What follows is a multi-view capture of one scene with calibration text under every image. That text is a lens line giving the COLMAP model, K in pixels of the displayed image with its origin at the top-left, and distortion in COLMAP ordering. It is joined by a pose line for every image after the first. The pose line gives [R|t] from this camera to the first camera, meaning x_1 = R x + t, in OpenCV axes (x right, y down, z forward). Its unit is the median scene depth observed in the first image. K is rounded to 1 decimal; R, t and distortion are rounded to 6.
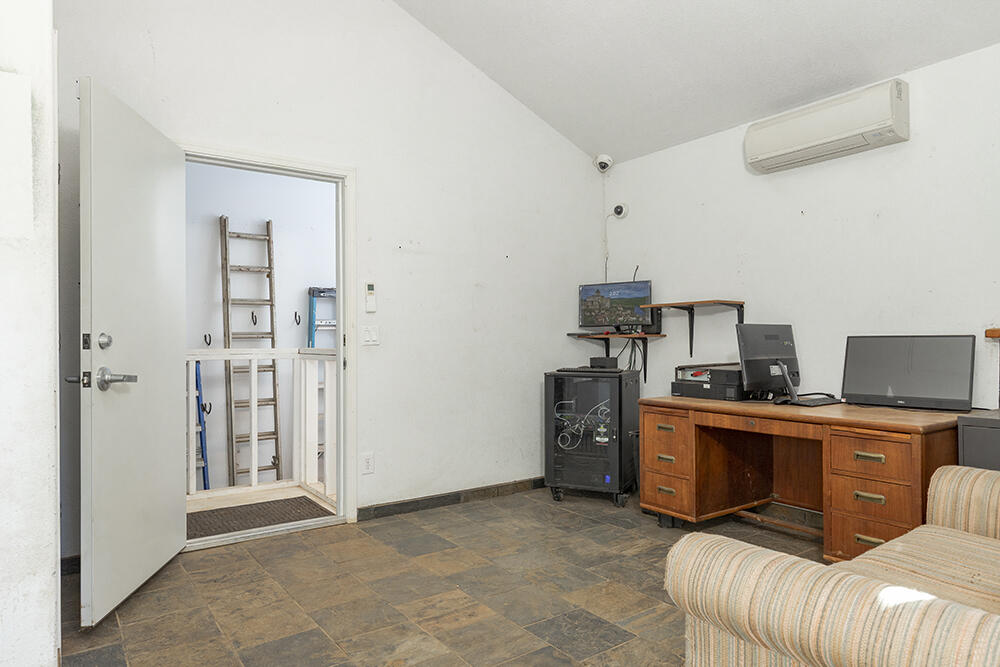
lens RADIAL K [[625.3, 0, 499.1], [0, 625.3, 337.1], [0, 0, 1]] dist [0.001257, 0.000054]
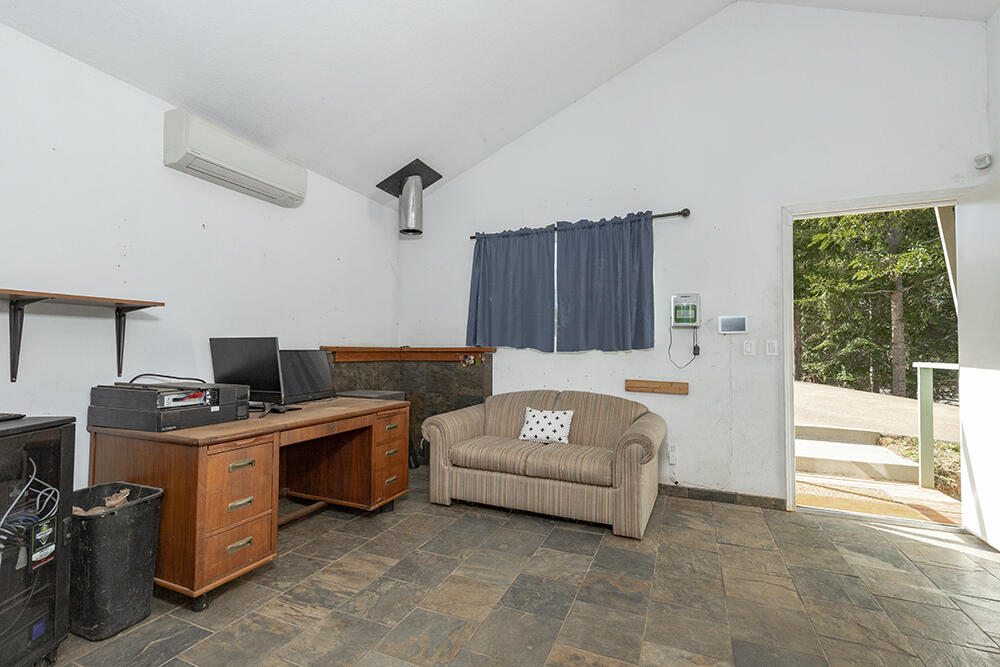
lens RADIAL K [[452.9, 0, 496.2], [0, 452.9, 334.5], [0, 0, 1]] dist [0.001941, 0.000047]
pose [[-0.518050, 0.031365, 0.854775, -0.428902], [-0.004274, 0.999220, -0.039255, 0.001559], [-0.855339, -0.023989, -0.517512, 1.111619]]
